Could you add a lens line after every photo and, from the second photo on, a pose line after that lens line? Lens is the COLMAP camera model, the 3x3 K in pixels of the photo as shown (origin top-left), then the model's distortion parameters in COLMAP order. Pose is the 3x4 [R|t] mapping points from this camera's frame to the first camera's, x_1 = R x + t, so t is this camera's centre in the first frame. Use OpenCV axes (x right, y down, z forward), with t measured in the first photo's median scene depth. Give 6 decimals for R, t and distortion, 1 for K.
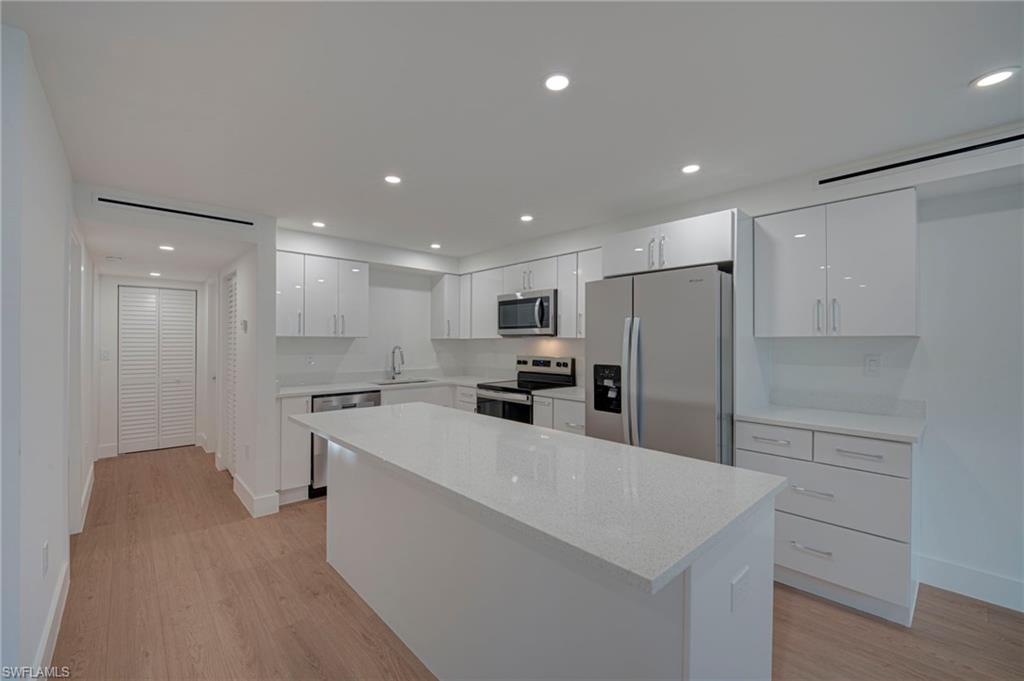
lens RADIAL K [[412.0, 0, 519.7], [0, 412.0, 341.4], [0, 0, 1]] dist [0.000426, -0.011909]
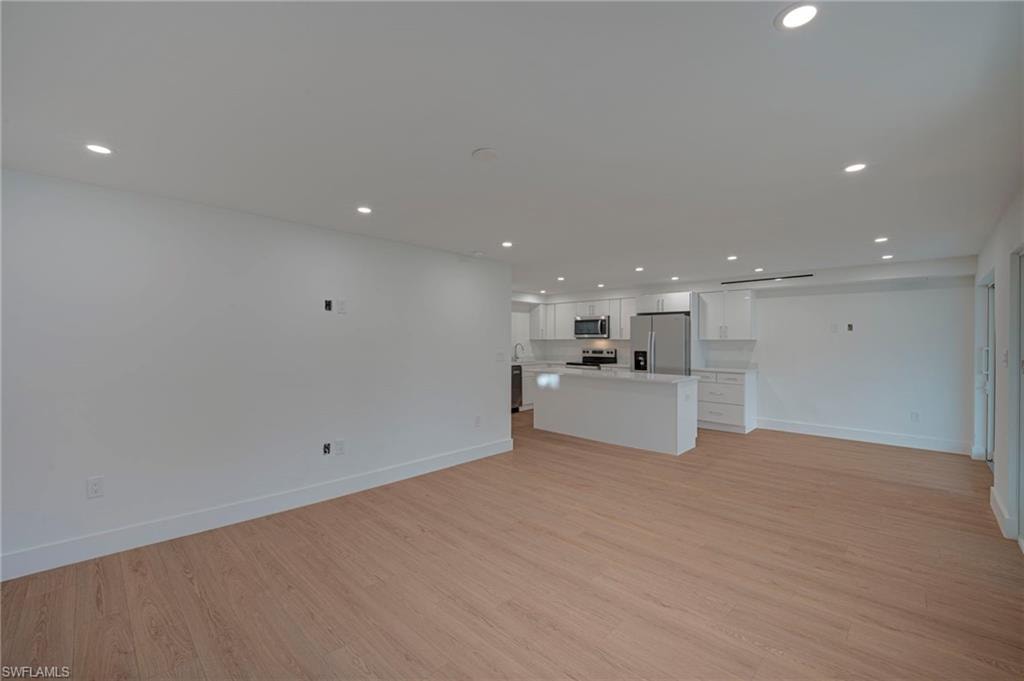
lens RADIAL K [[414.1, 0, 512.0], [0, 414.1, 340.5], [0, 0, 1]] dist [0.000625, -0.009117]
pose [[0.999385, -0.001780, 0.035029, -0.459640], [0.001596, 0.999985, 0.005273, -0.014179], [-0.035038, -0.005214, 0.999372, -1.033144]]
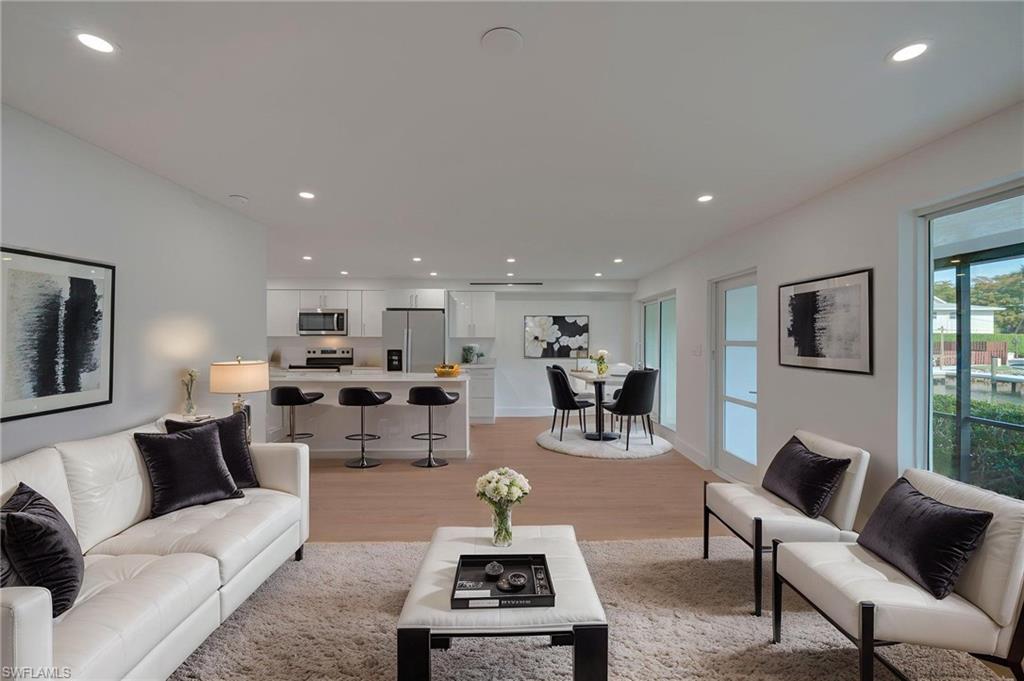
lens RADIAL K [[422.1, 0, 512.3], [0, 422.1, 338.9], [0, 0, 1]] dist [0.000321, -0.008884]
pose [[0.677751, -0.003469, 0.735283, -0.745824], [-0.002534, 0.999972, 0.007054, -0.013600], [-0.735287, -0.006644, 0.677723, -0.731038]]
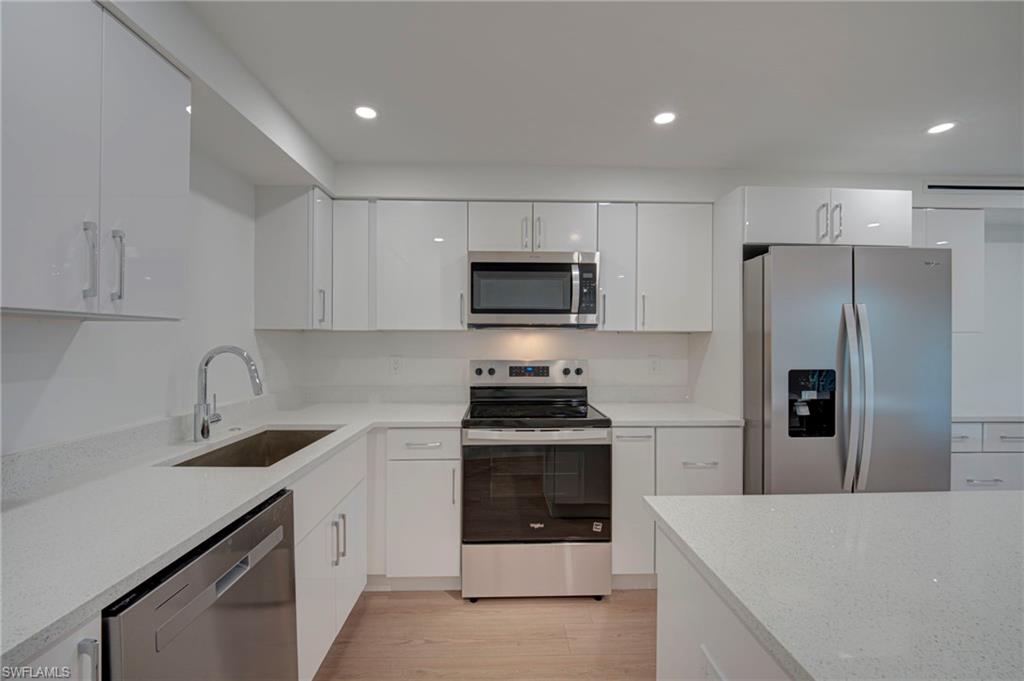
lens RADIAL K [[414.1, 0, 512.0], [0, 414.1, 340.5], [0, 0, 1]] dist [0.000625, -0.009117]
pose [[0.670462, -0.003255, 0.741937, -0.466298], [-0.002160, 0.999978, 0.006340, 0.003085], [-0.741941, -0.005854, 0.670440, 0.654598]]
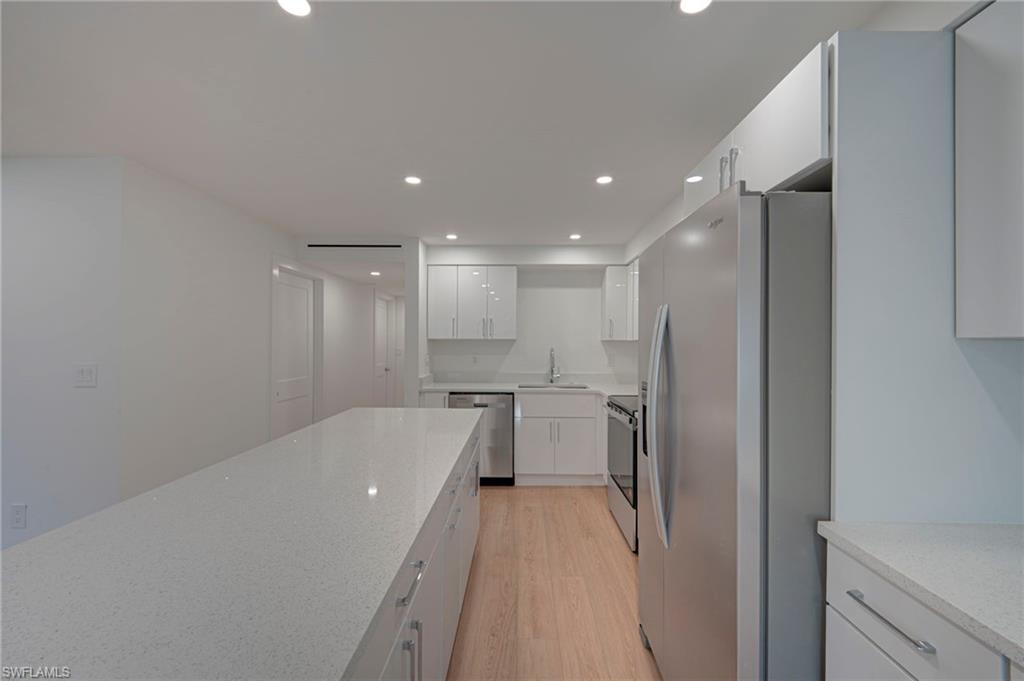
lens RADIAL K [[414.1, 0, 512.0], [0, 414.1, 340.5], [0, 0, 1]] dist [0.000625, -0.009117]
pose [[0.724134, -0.002468, -0.689655, 0.346065], [-0.001120, 0.999988, -0.004755, -0.002356], [0.689658, 0.004216, 0.724123, 0.278846]]
